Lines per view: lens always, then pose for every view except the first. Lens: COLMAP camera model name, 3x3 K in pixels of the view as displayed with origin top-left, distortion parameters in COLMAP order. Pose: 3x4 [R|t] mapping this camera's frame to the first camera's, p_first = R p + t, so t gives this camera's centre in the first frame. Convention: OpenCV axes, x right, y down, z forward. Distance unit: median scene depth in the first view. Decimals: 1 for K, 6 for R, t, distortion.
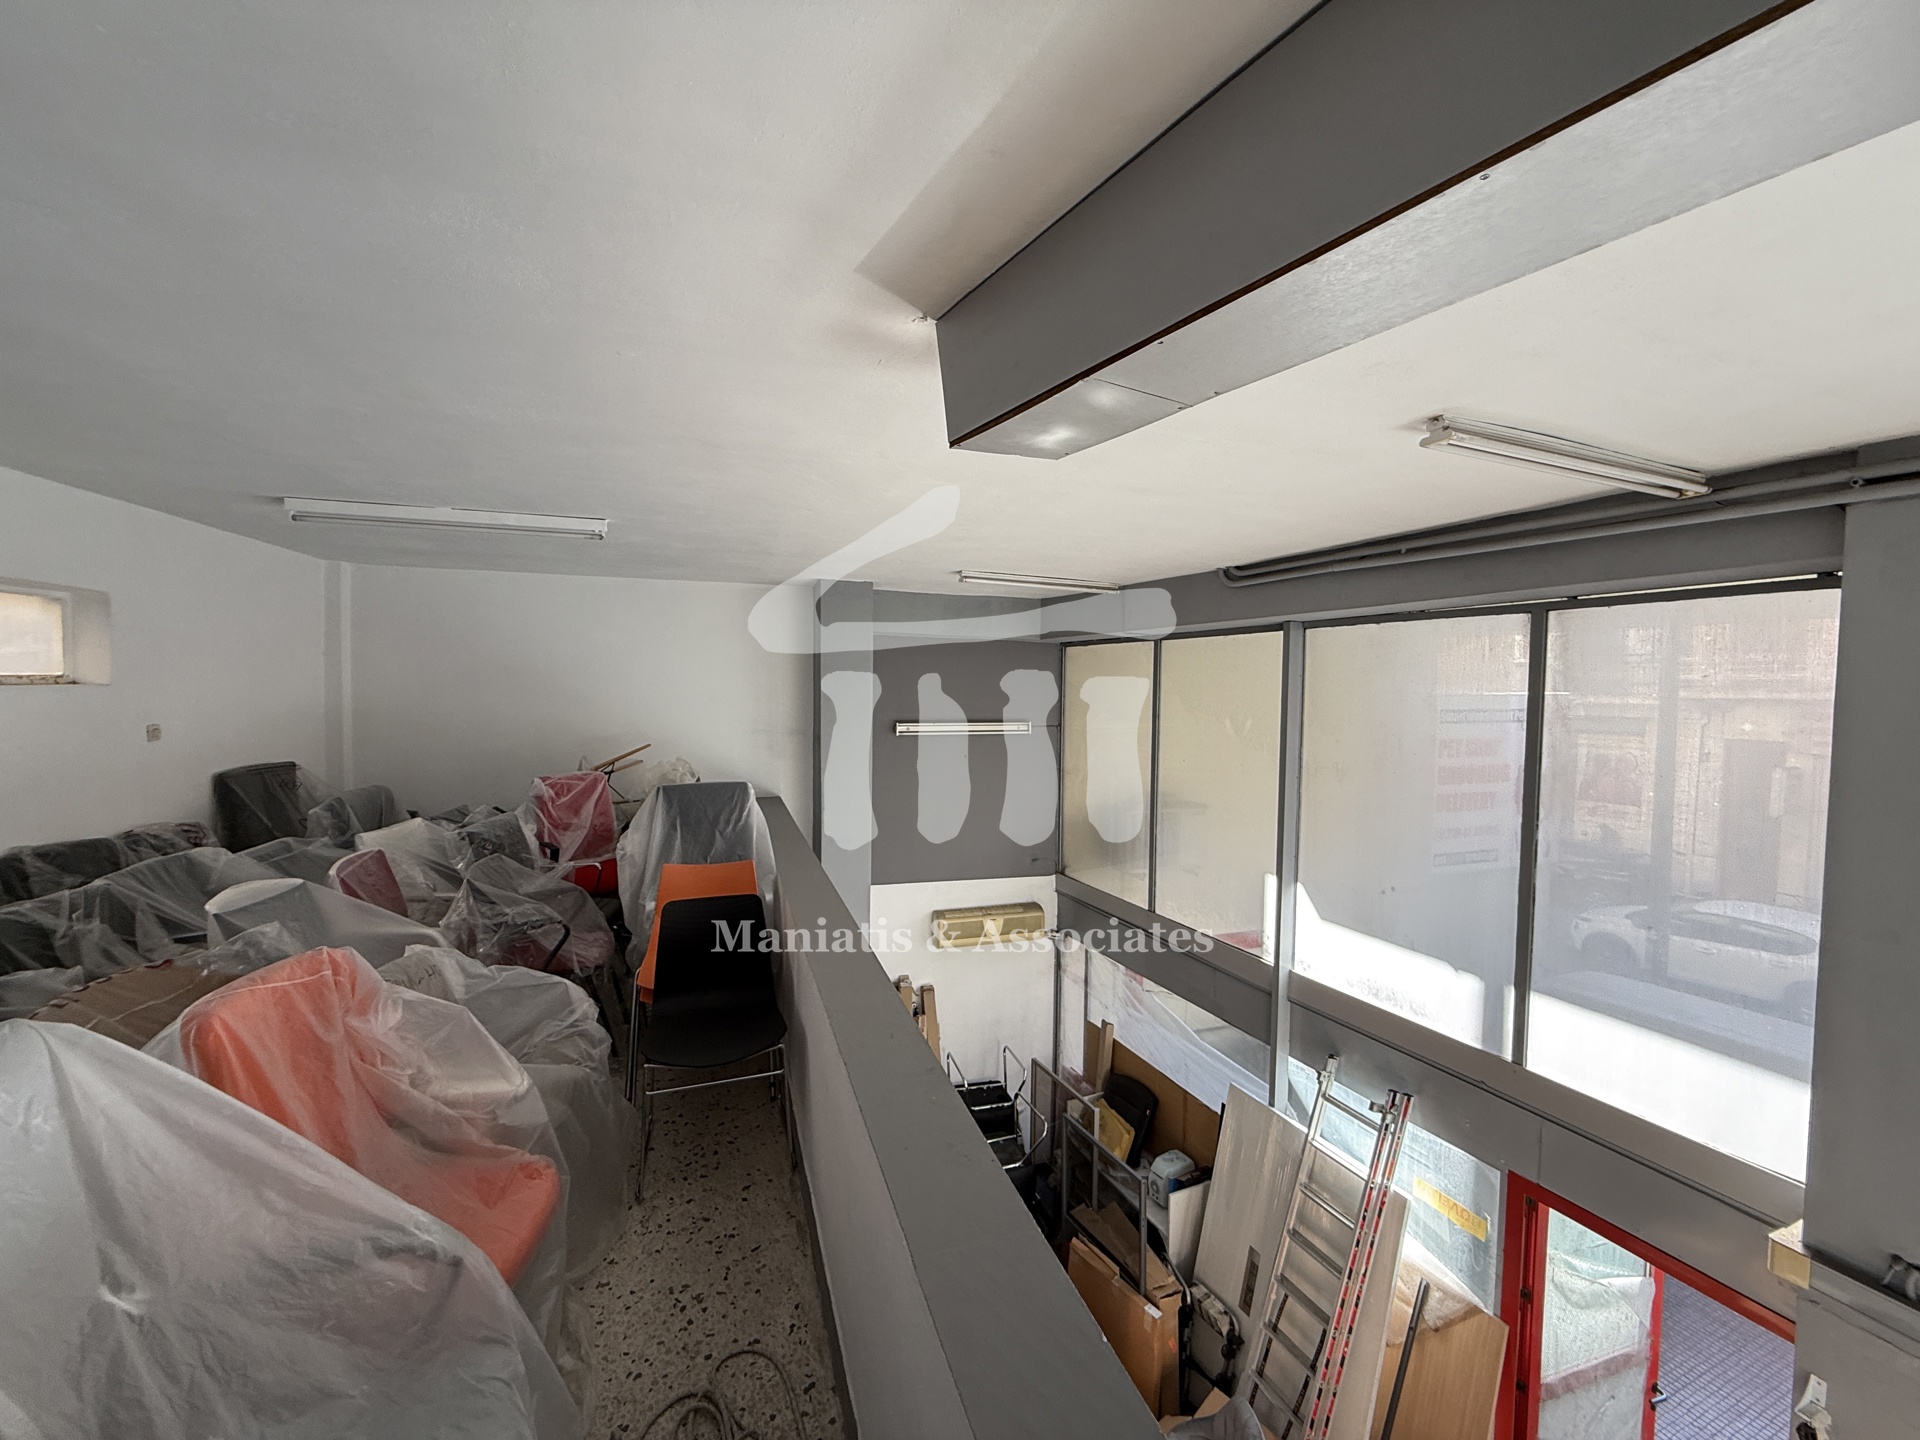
lens RADIAL K [[762.2, 0, 952.7], [0, 762.2, 721.1], [0, 0, 1]] dist [-0.001195, -0.000045]
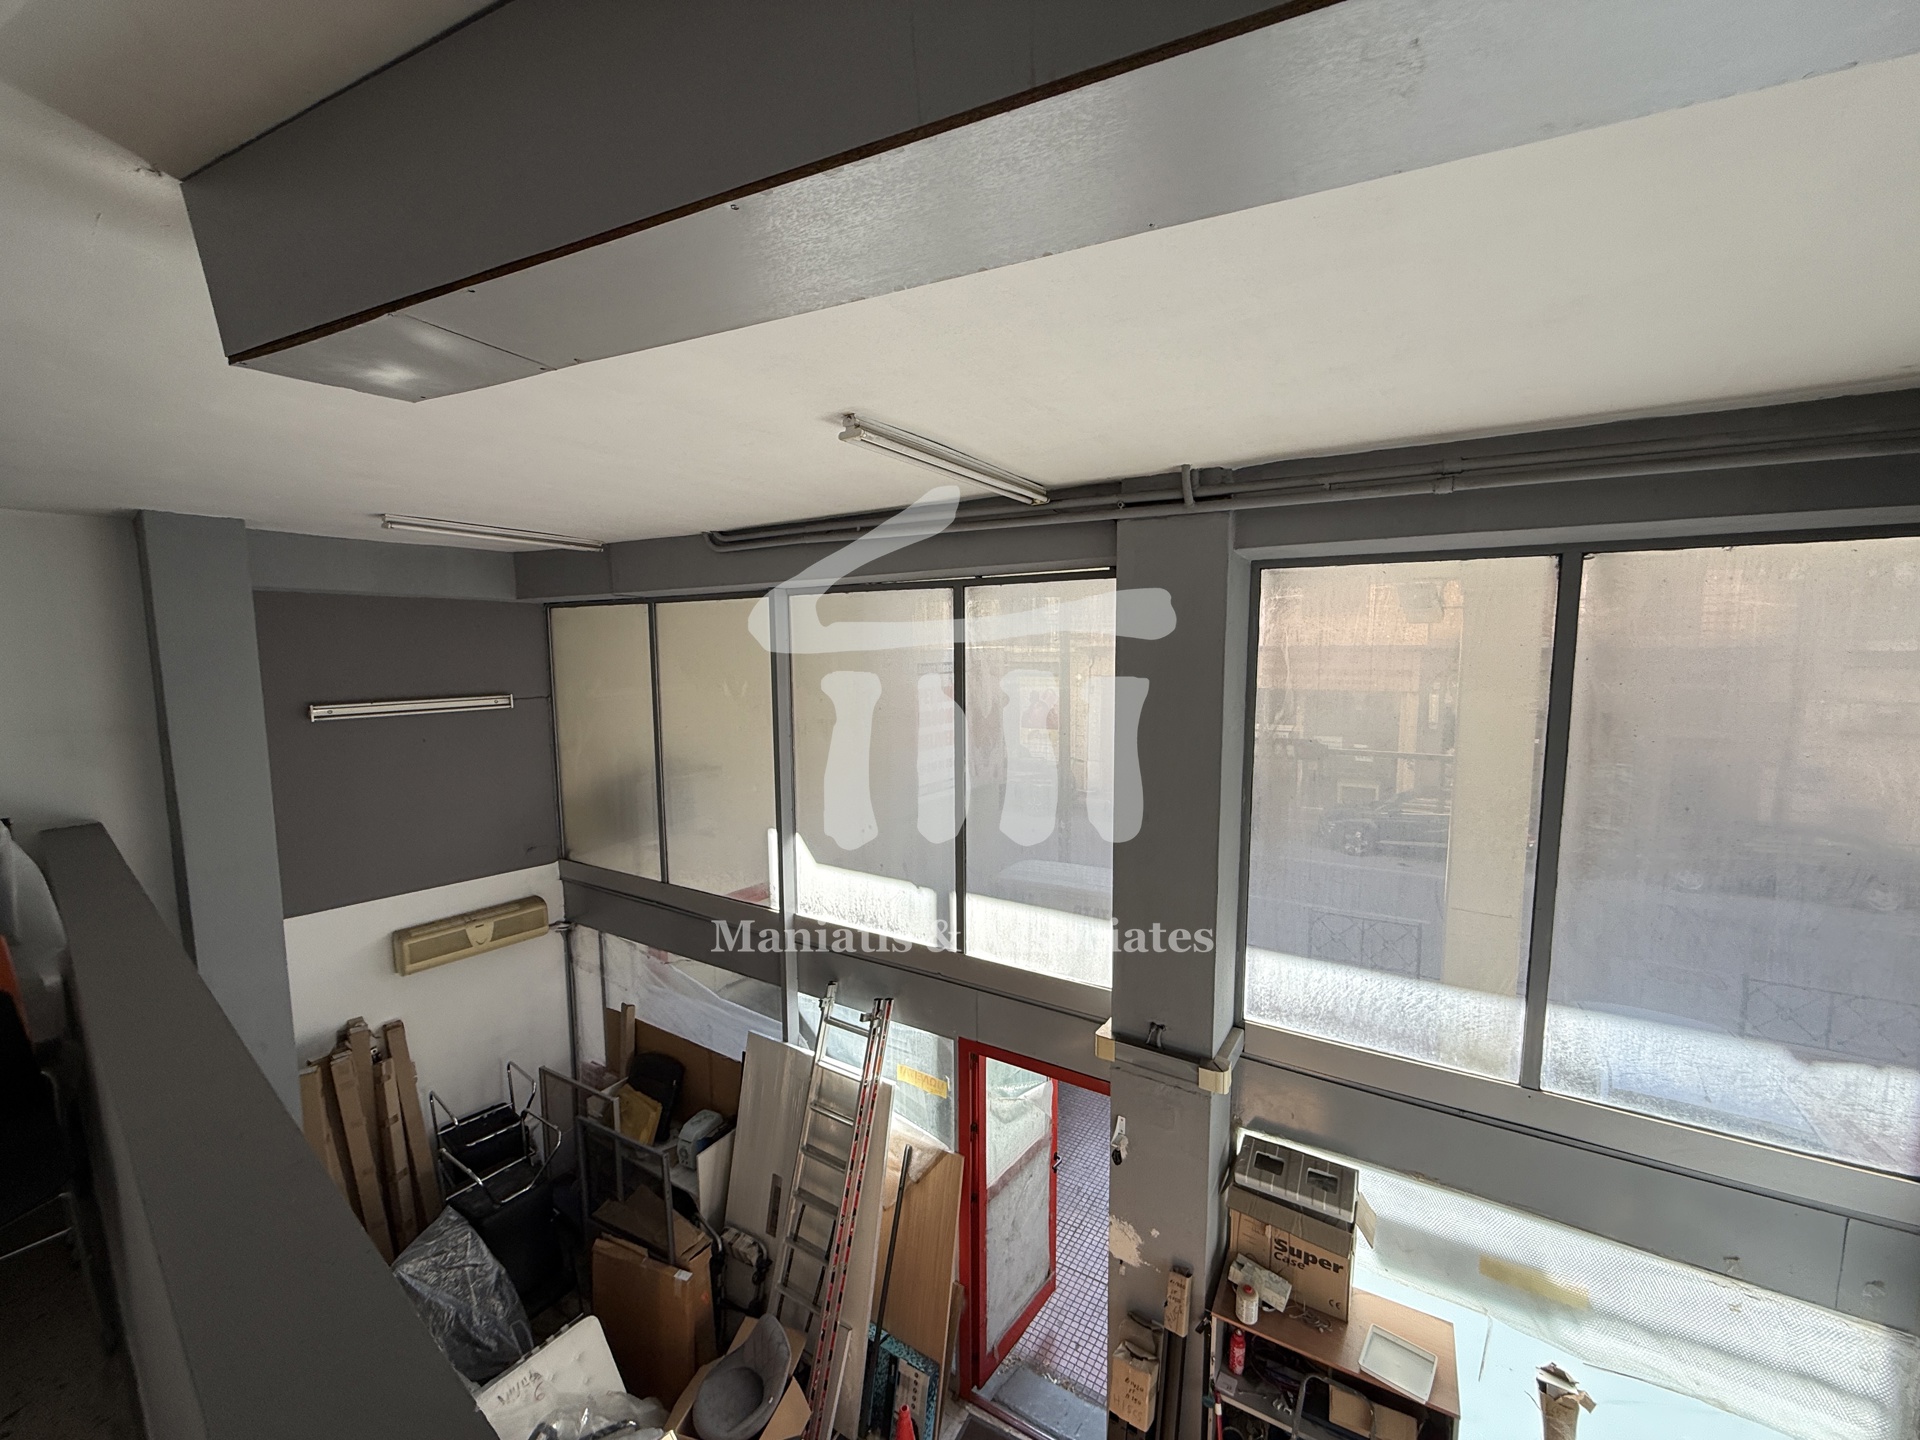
lens RADIAL K [[761.7, 0, 954.8], [0, 761.7, 720.9], [0, 0, 1]] dist [-0.000750, 0.000171]
pose [[0.827830, -0.074540, 0.556004, 0.054607], [0.042743, 0.996633, 0.069972, -0.011930], [-0.559348, -0.034160, 0.828229, -0.010927]]
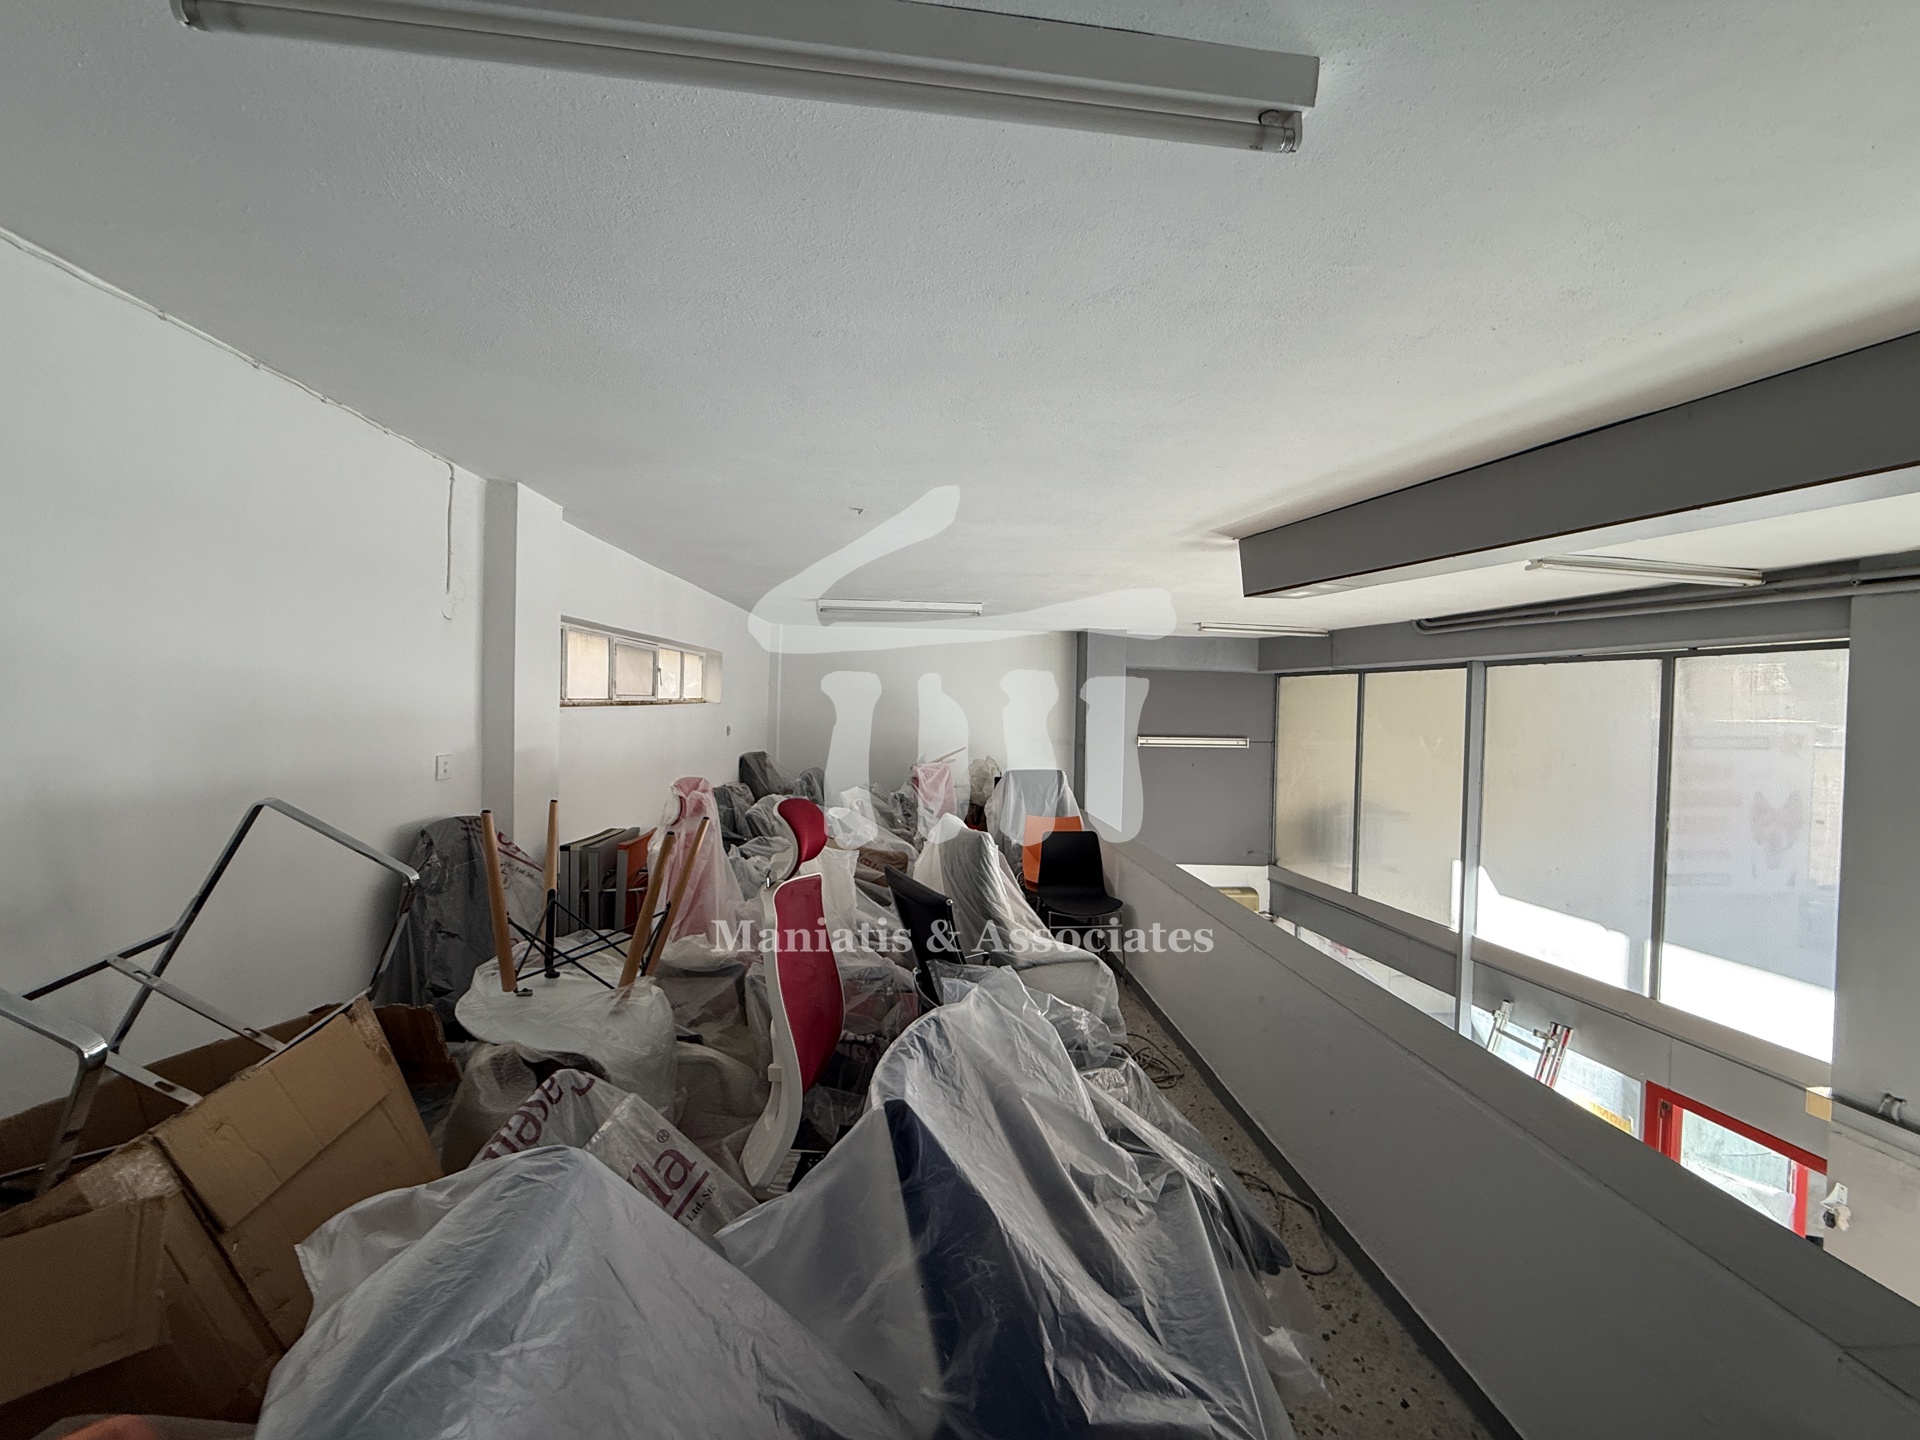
lens RADIAL K [[760.3, 0, 953.6], [0, 760.3, 718.5], [0, 0, 1]] dist [-0.001834, 0.000122]
pose [[0.971223, 0.013874, -0.237766, -0.104252], [-0.020999, 0.999402, -0.027457, 0.019911], [0.237243, 0.031660, 0.970934, -0.459974]]
